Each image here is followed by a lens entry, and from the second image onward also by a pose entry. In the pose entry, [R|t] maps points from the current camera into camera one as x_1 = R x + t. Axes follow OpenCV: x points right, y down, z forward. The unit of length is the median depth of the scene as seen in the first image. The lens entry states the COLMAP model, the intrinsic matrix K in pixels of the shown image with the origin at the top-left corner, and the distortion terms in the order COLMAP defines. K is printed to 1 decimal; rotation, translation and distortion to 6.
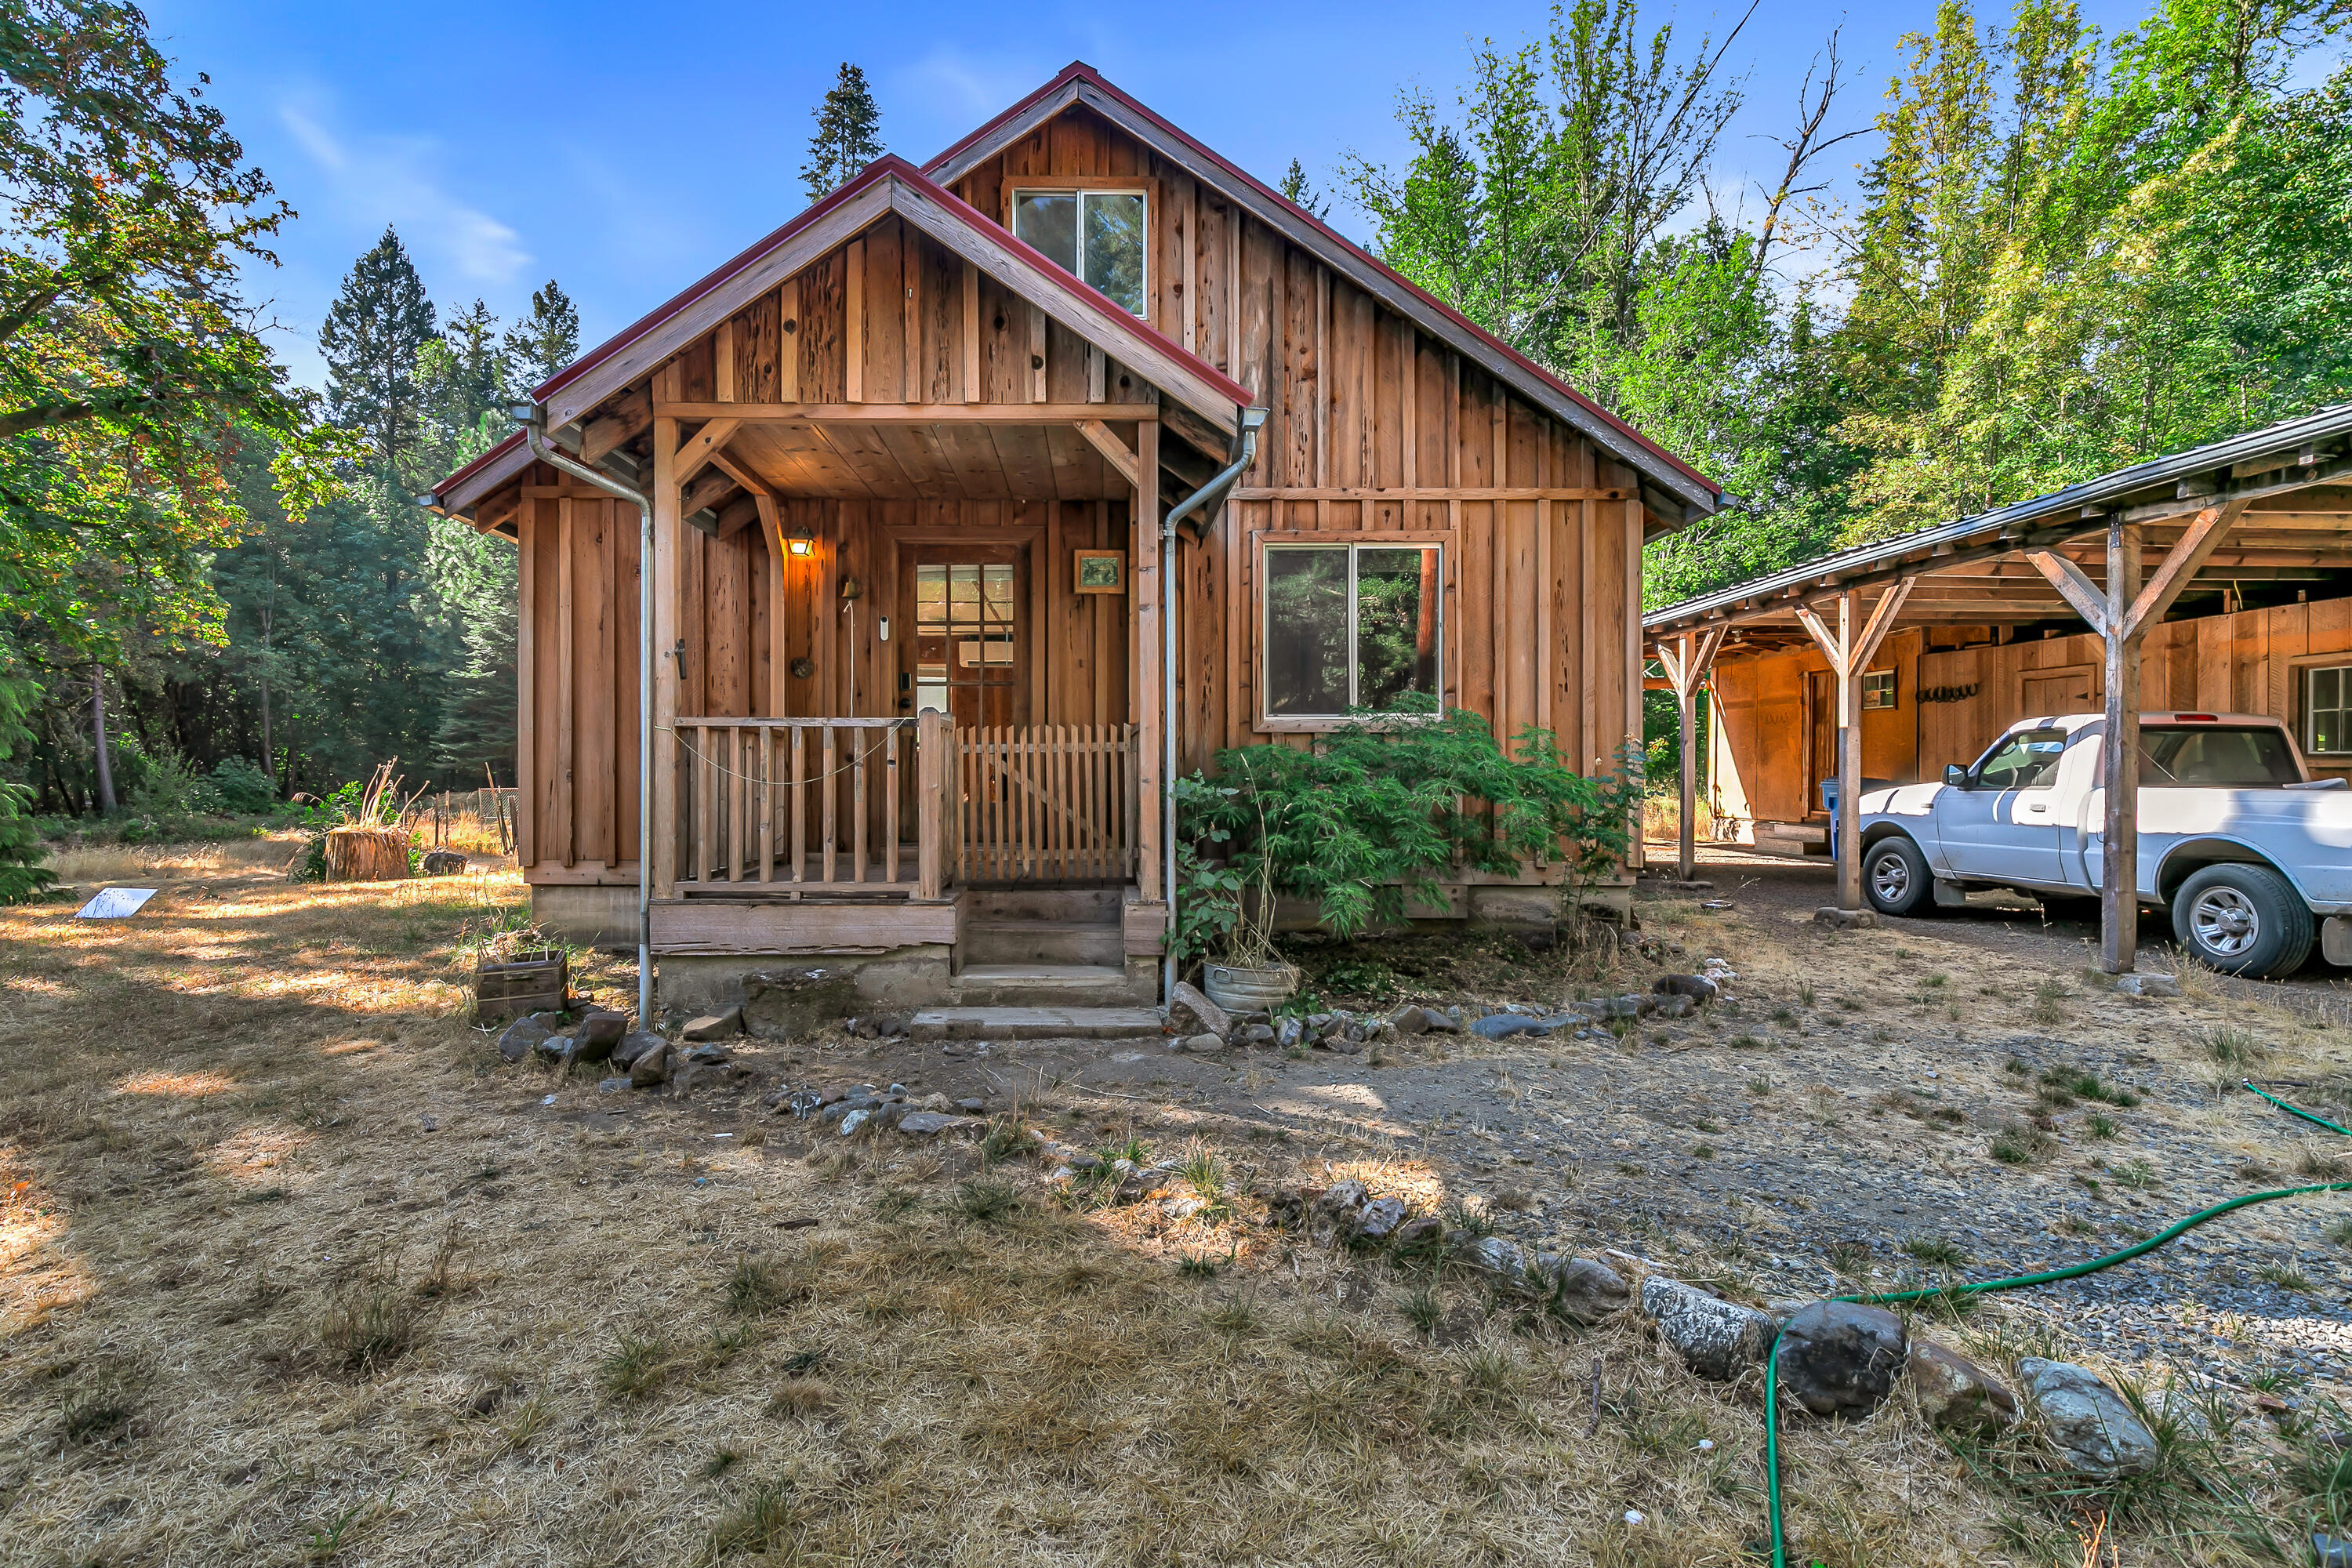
lens RADIAL K [[1157.4, 0, 1090.0], [0, 1157.4, 796.2], [0, 0, 1]] dist [-0.000427, -0.000326]
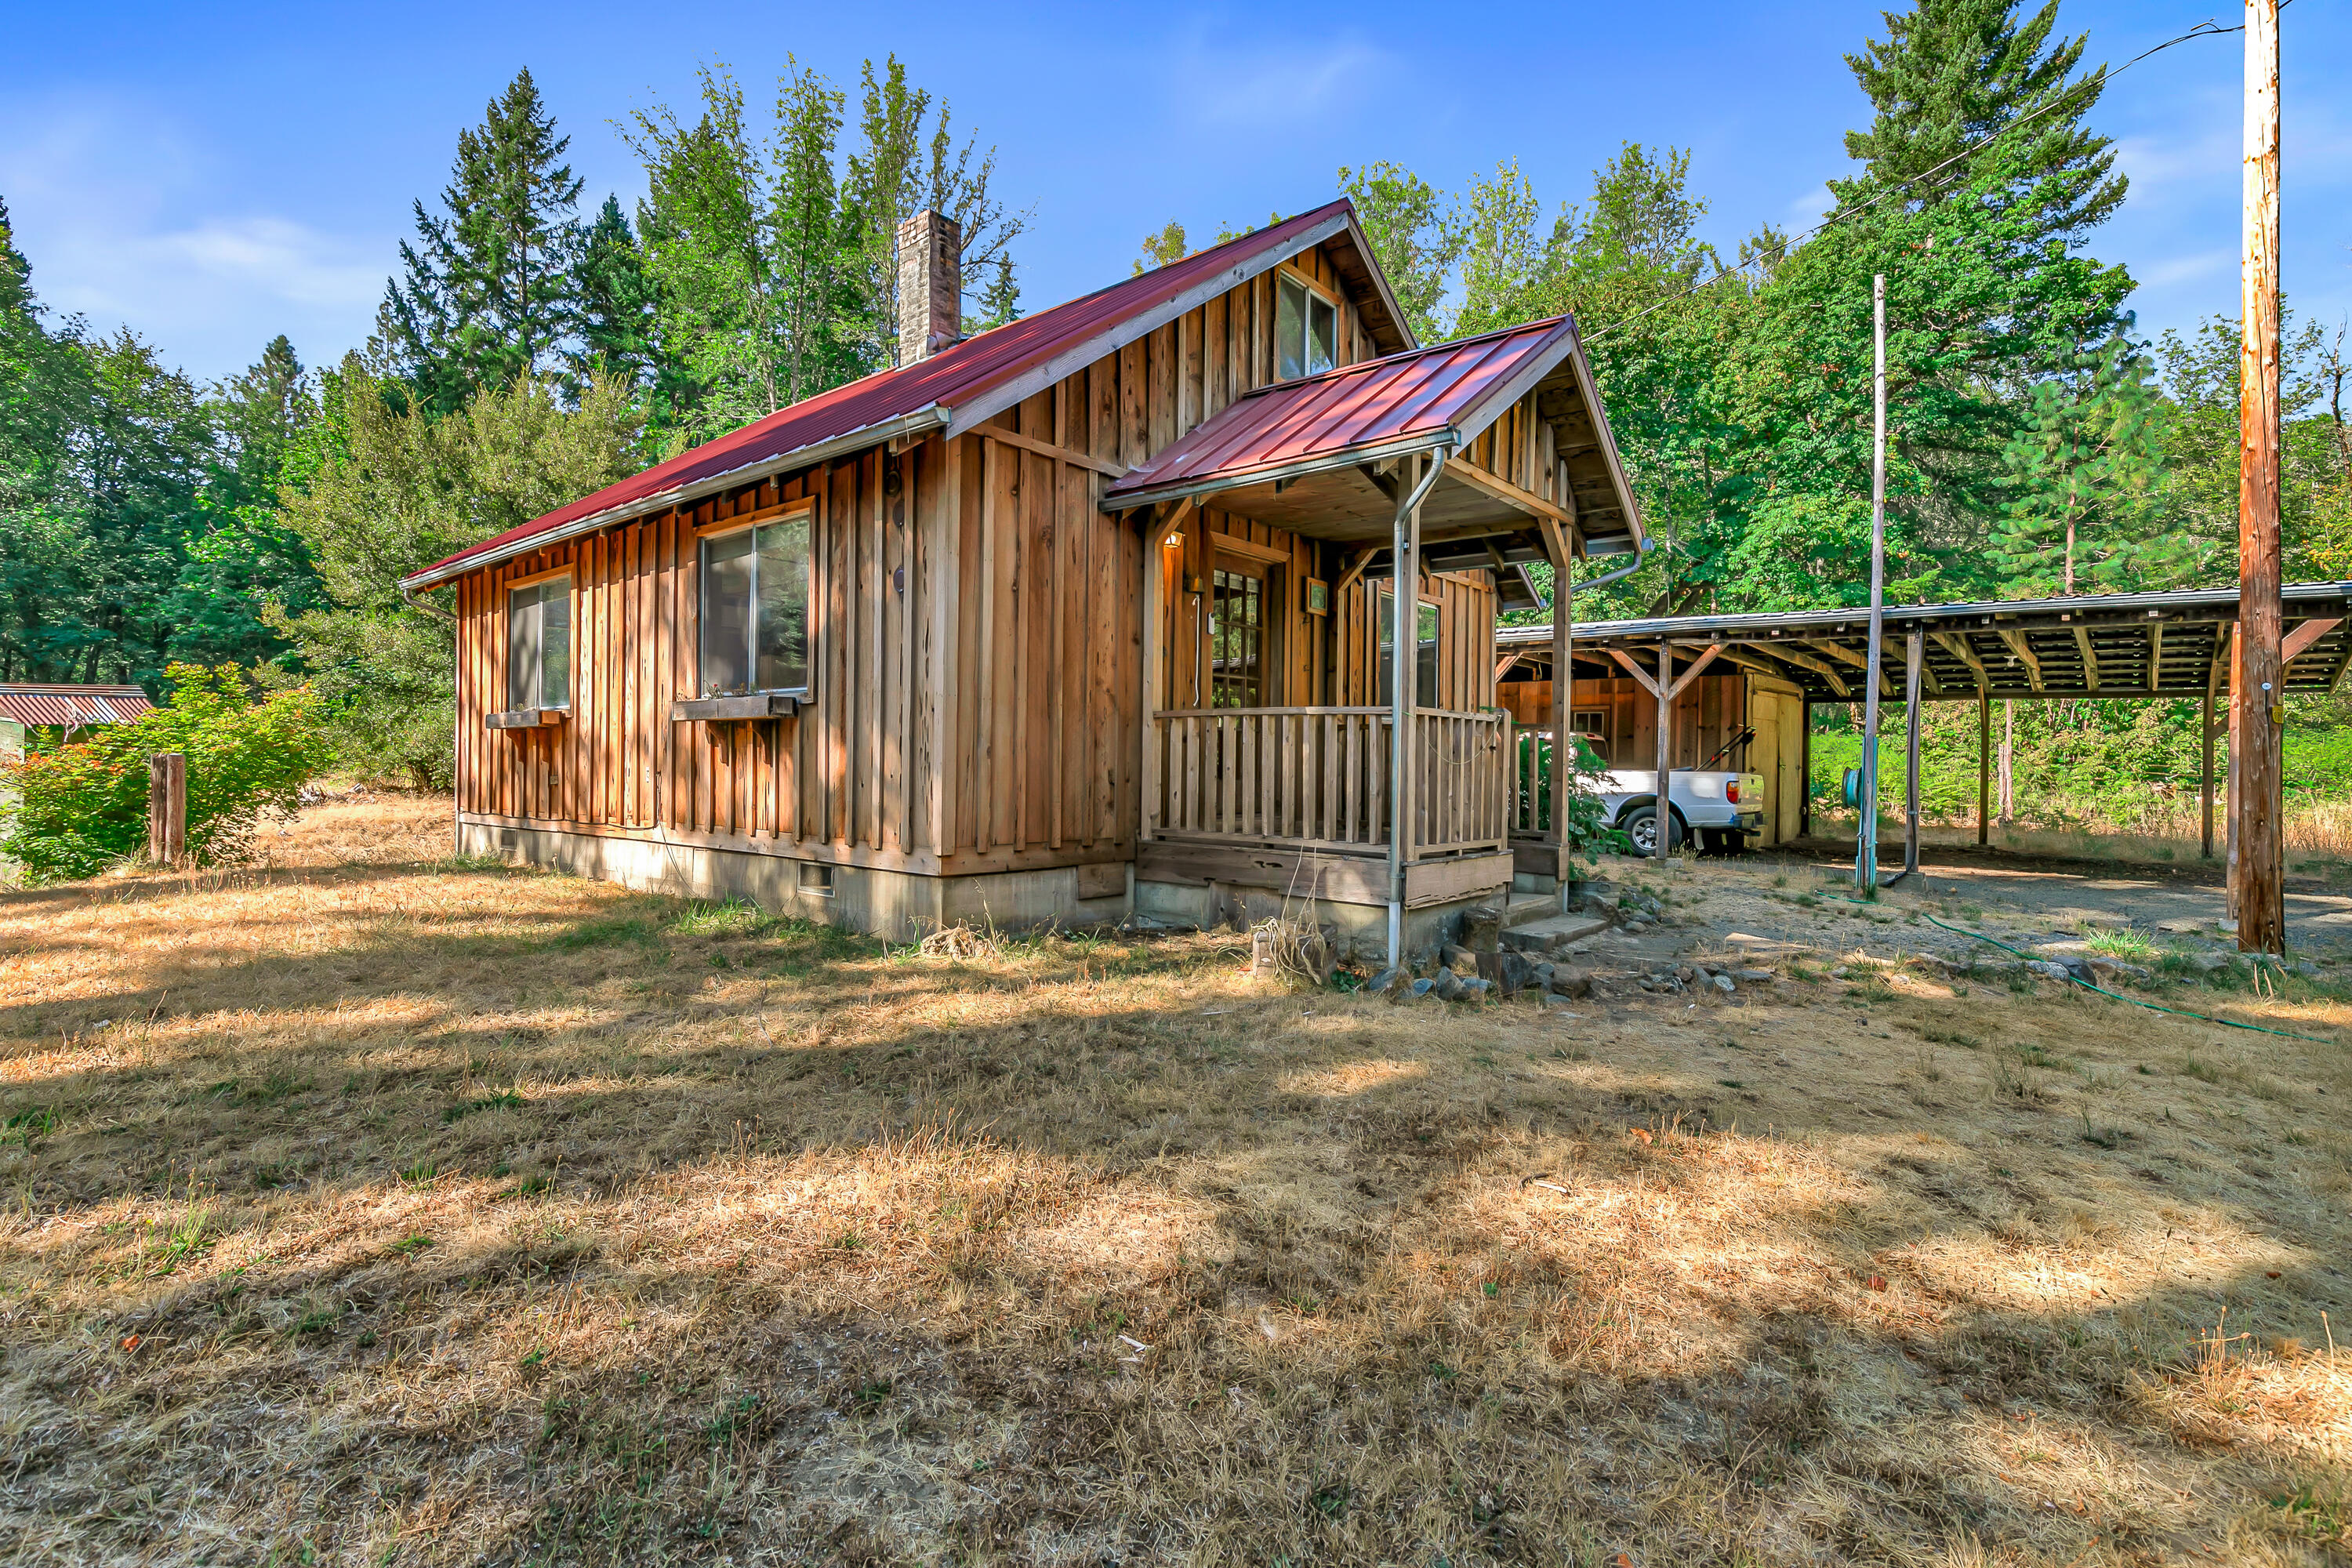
lens RADIAL K [[1093.0, 0, 1176.0], [0, 1093.0, 784.0], [0, 0, 1]] dist [0.014320, -0.000052]
pose [[0.639367, -0.005931, 0.768879, -1.021411], [-0.000435, 0.999967, 0.008075, 0.001199], [-0.768902, -0.005497, 0.639343, 0.353601]]
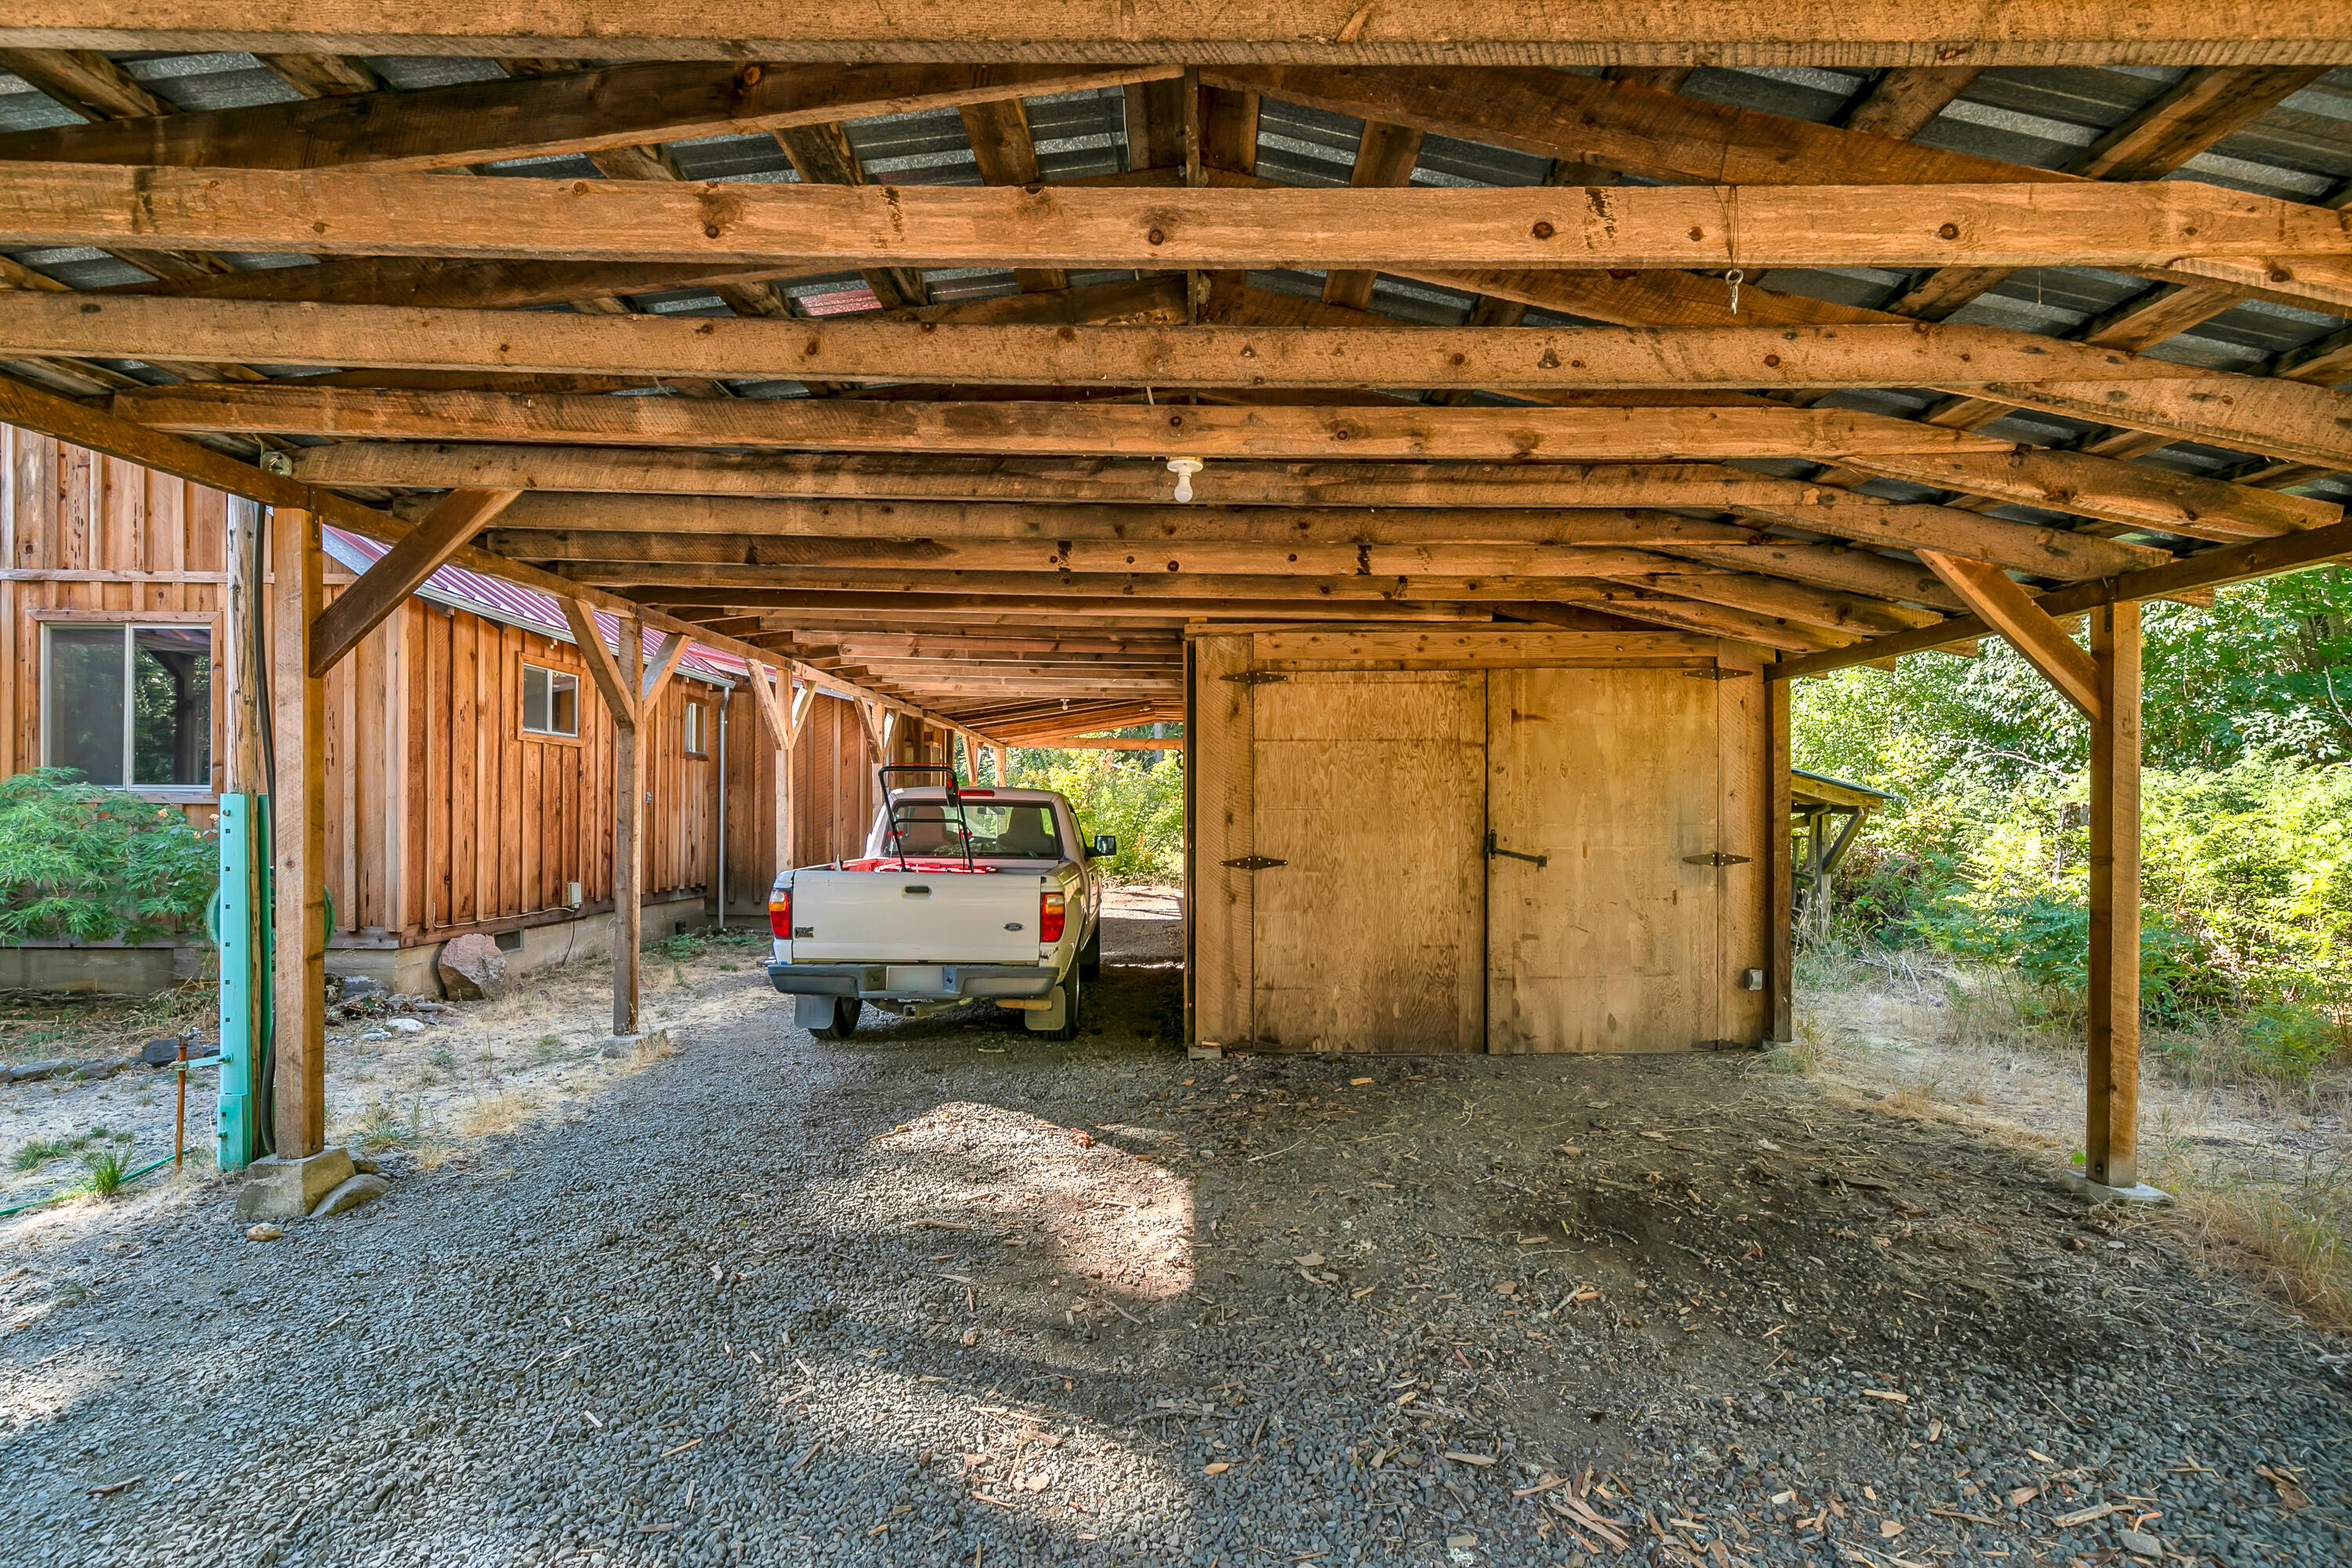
lens RADIAL K [[1097.3, 0, 1179.6], [0, 1097.3, 820.0], [0, 0, 1]] dist [0.010784, 0.000065]
pose [[0.999887, 0.005180, 0.014077, 1.169715], [-0.004973, 0.999879, -0.014734, -0.029860], [-0.014152, 0.014662, 0.999792, -0.015540]]
